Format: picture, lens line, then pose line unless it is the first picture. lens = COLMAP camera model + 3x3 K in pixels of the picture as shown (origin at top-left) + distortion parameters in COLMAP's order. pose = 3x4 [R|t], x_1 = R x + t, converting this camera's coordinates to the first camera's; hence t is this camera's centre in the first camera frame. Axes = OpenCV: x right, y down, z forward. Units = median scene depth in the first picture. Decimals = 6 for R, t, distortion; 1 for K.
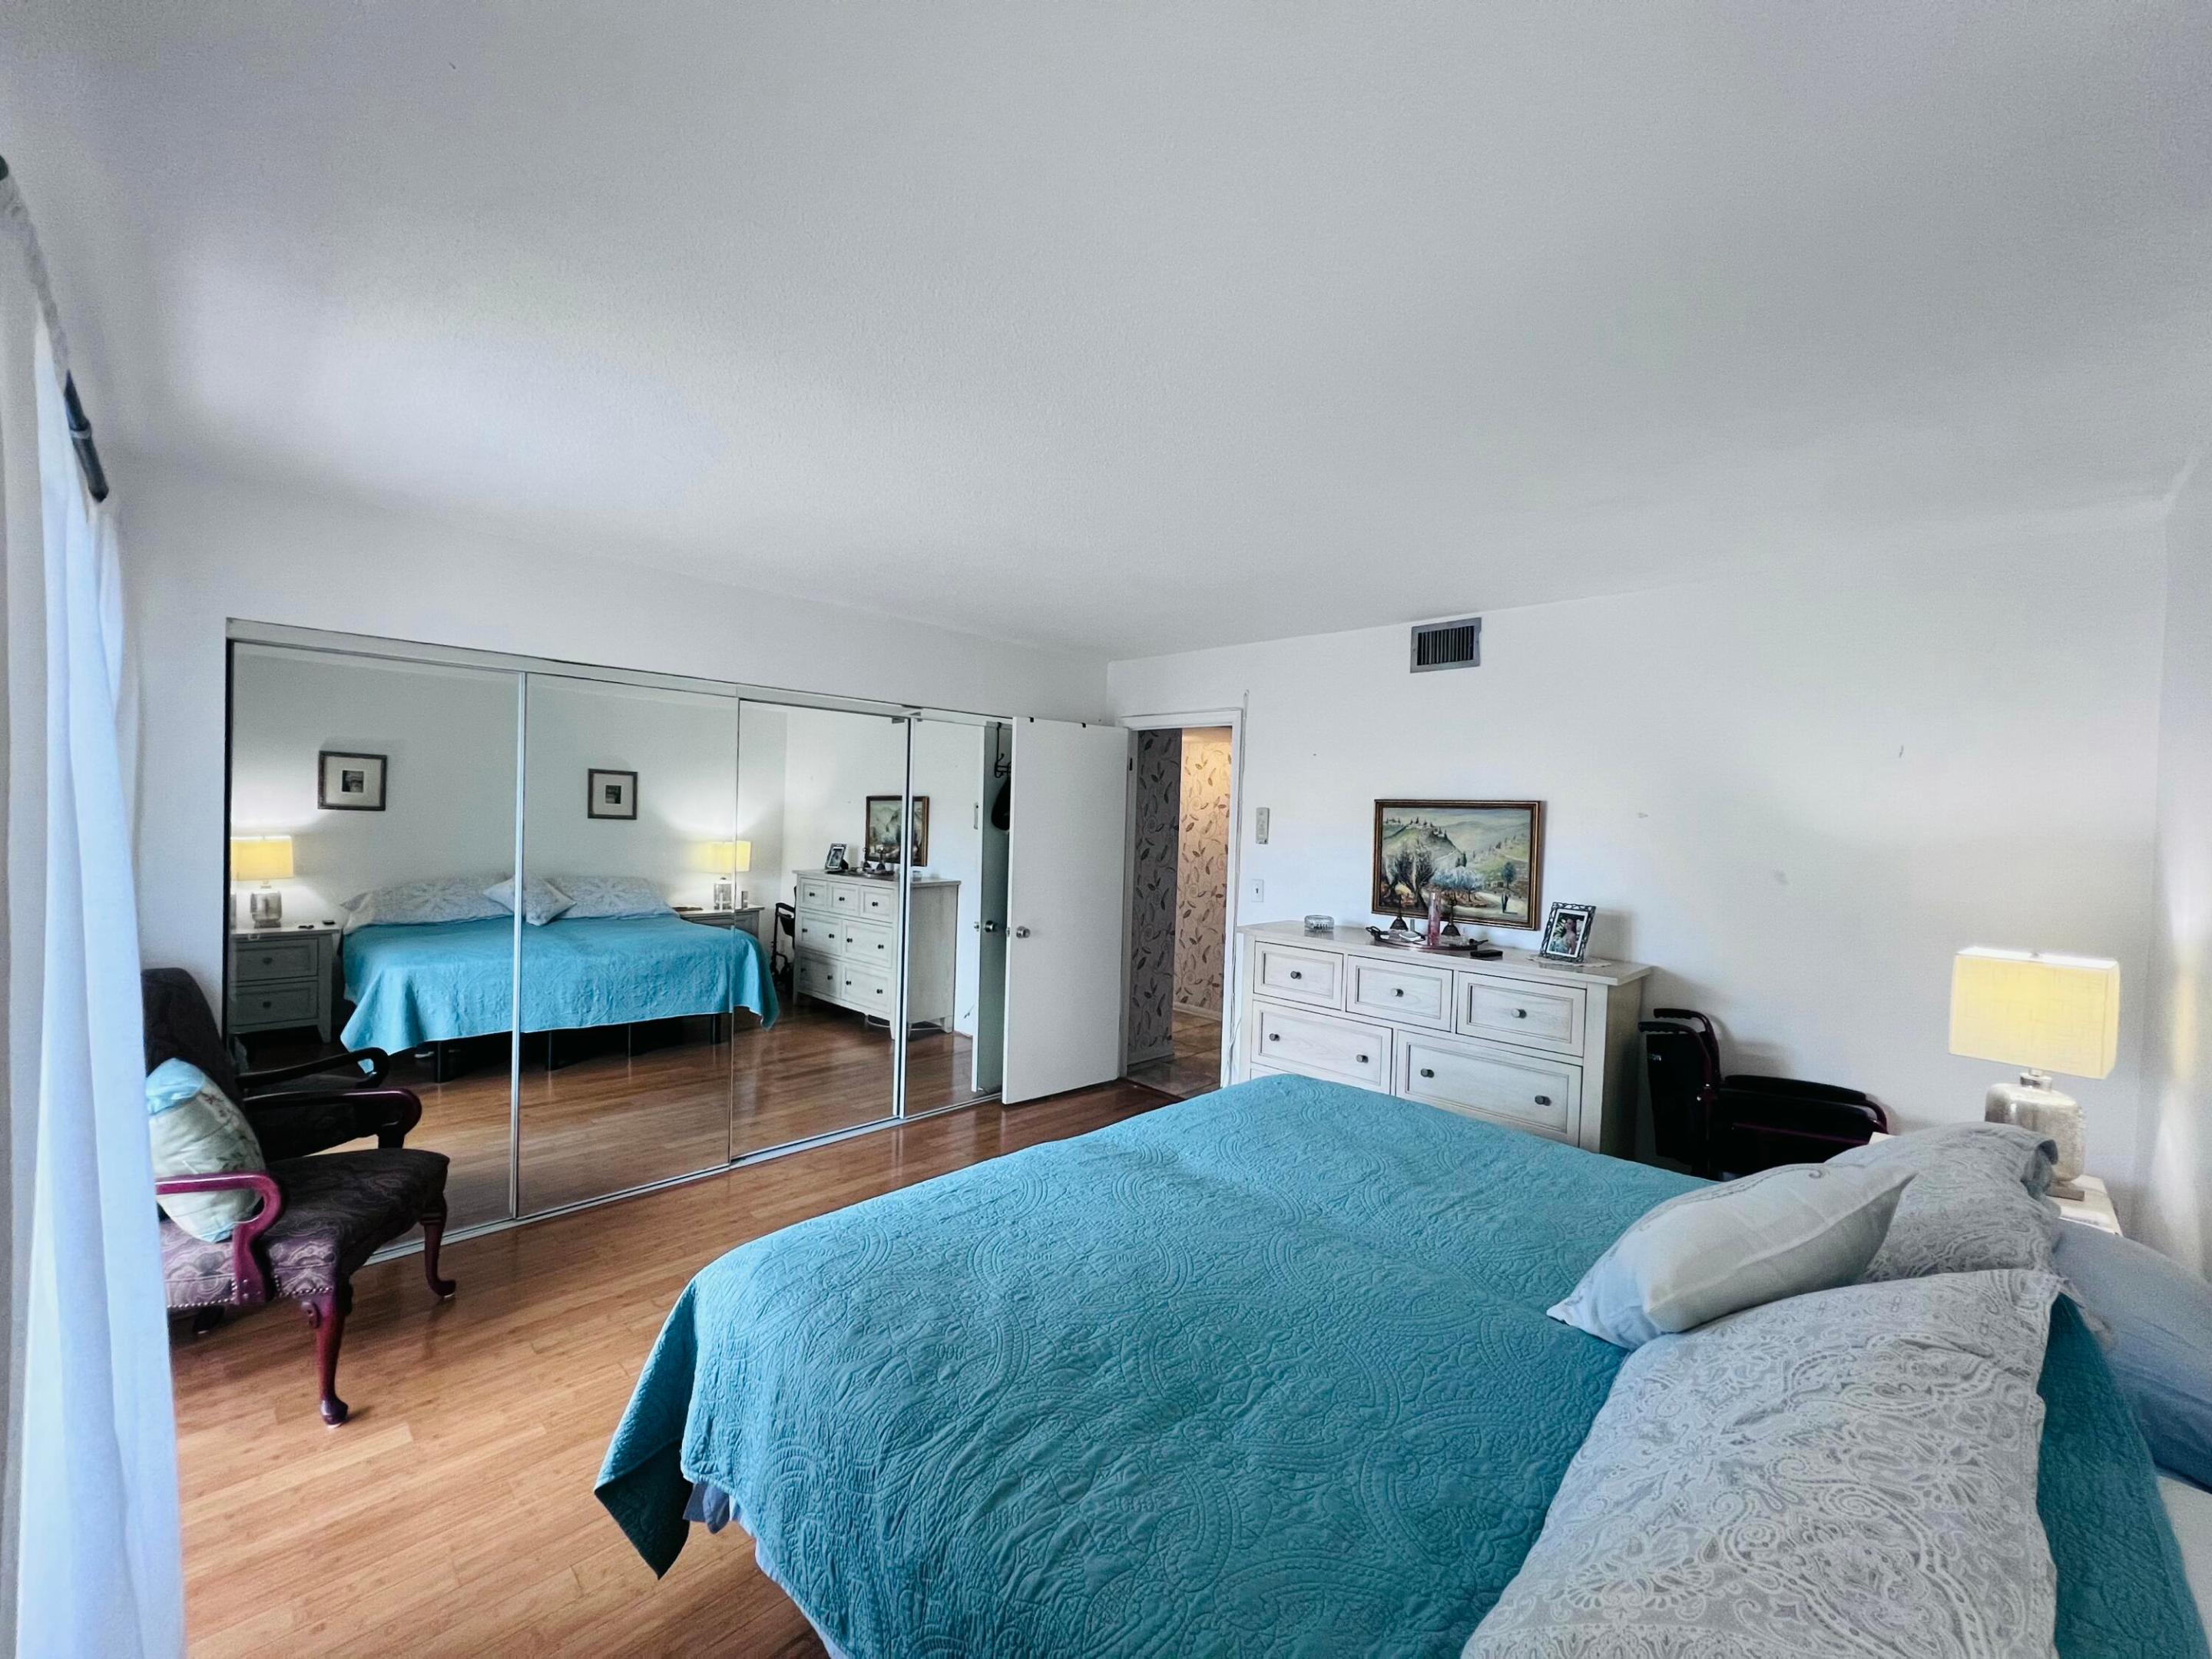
lens RADIAL K [[880.1, 0, 1106.0], [0, 880.1, 829.5], [0, 0, 1]] dist [-0.002512, -0.000208]
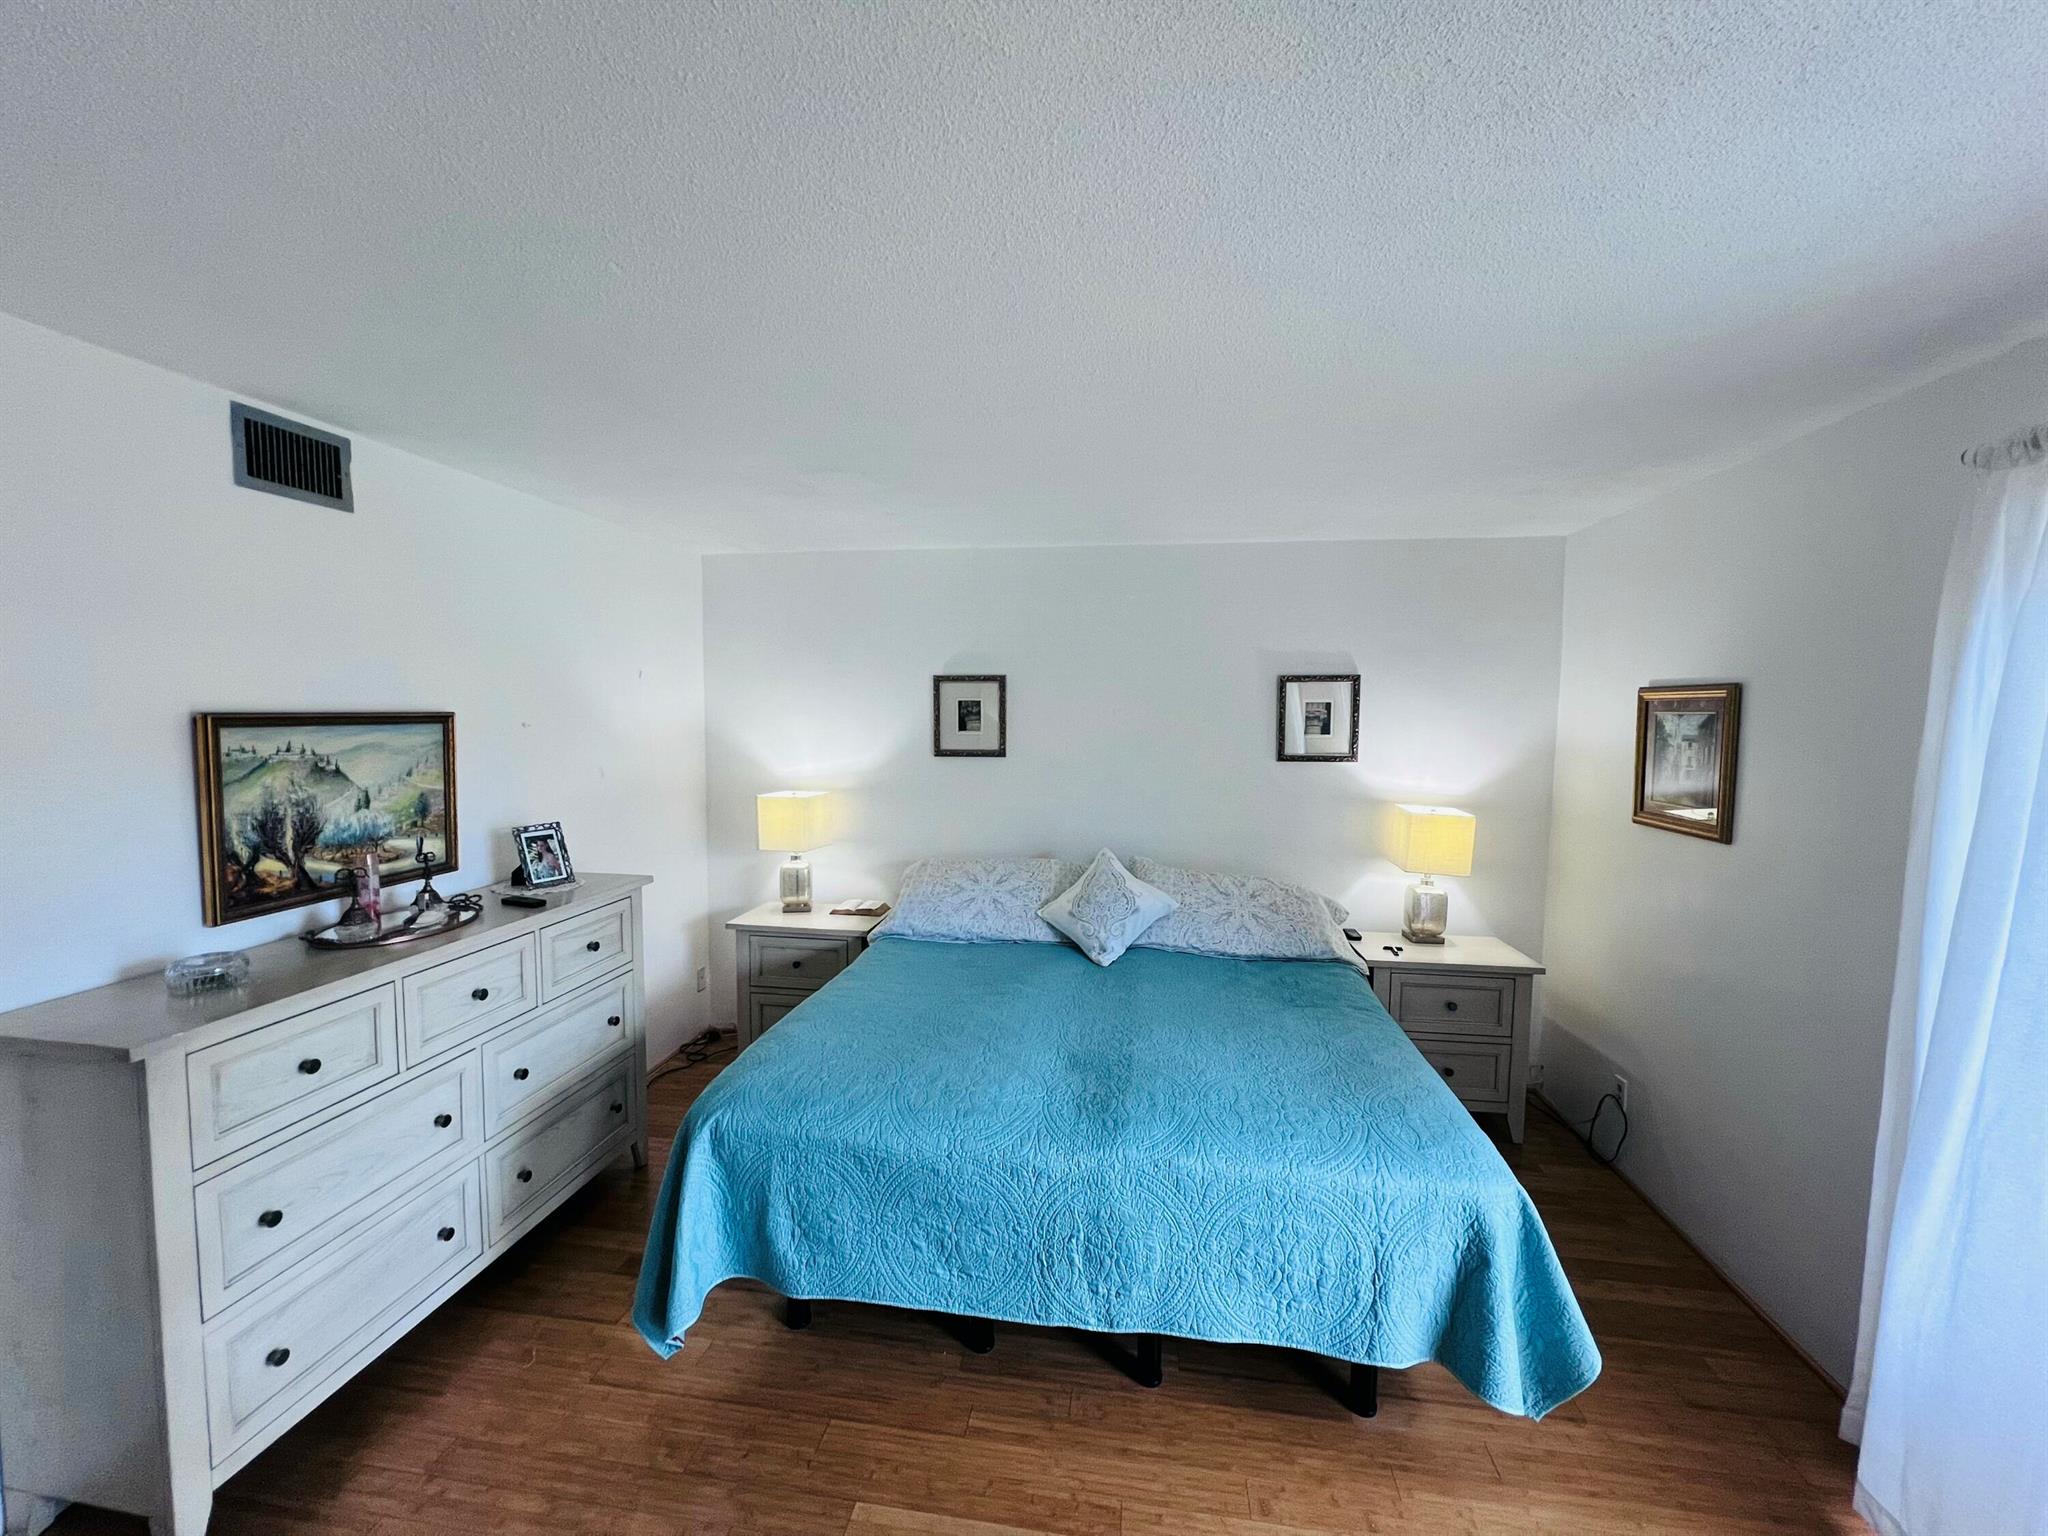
lens RADIAL K [[821.9, 0, 1026.0], [0, 821.9, 771.2], [0, 0, 1]] dist [-0.002459, 0.000688]
pose [[-0.580056, -0.094466, 0.809081, -0.400149], [-0.009426, 0.993965, 0.109295, -0.061110], [-0.814522, 0.055771, -0.577445, 0.936167]]
